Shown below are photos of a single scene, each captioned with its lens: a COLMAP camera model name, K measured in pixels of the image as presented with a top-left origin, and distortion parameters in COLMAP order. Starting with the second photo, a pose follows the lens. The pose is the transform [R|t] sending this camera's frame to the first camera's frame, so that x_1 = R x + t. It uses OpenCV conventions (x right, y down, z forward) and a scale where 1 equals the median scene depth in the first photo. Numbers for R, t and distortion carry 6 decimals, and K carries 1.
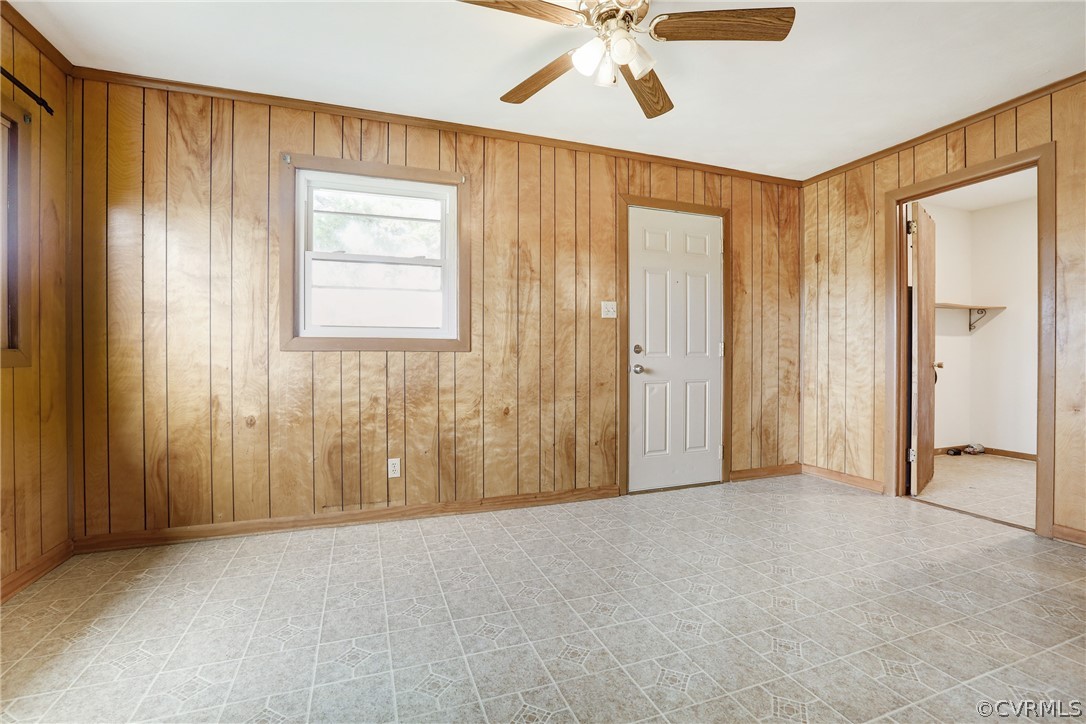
lens RADIAL K [[481.6, 0, 543.0], [0, 481.6, 362.0], [0, 0, 1]] dist [0.000379, -0.000135]
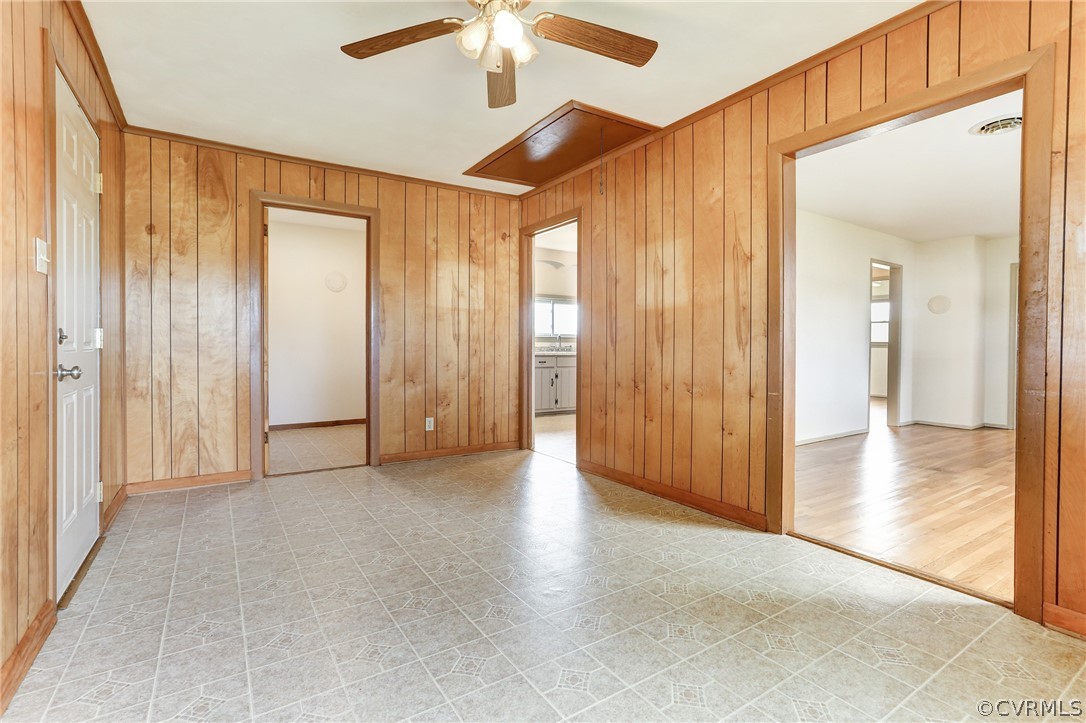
lens RADIAL K [[512.7, 0, 524.5], [0, 512.7, 357.8], [0, 0, 1]] dist [-0.050983, 0.014677]
pose [[-0.192947, -0.013596, 0.981115, -0.451215], [0.014628, 0.999753, 0.016731, 0.000406], [-0.981100, 0.017580, -0.192700, 0.607859]]
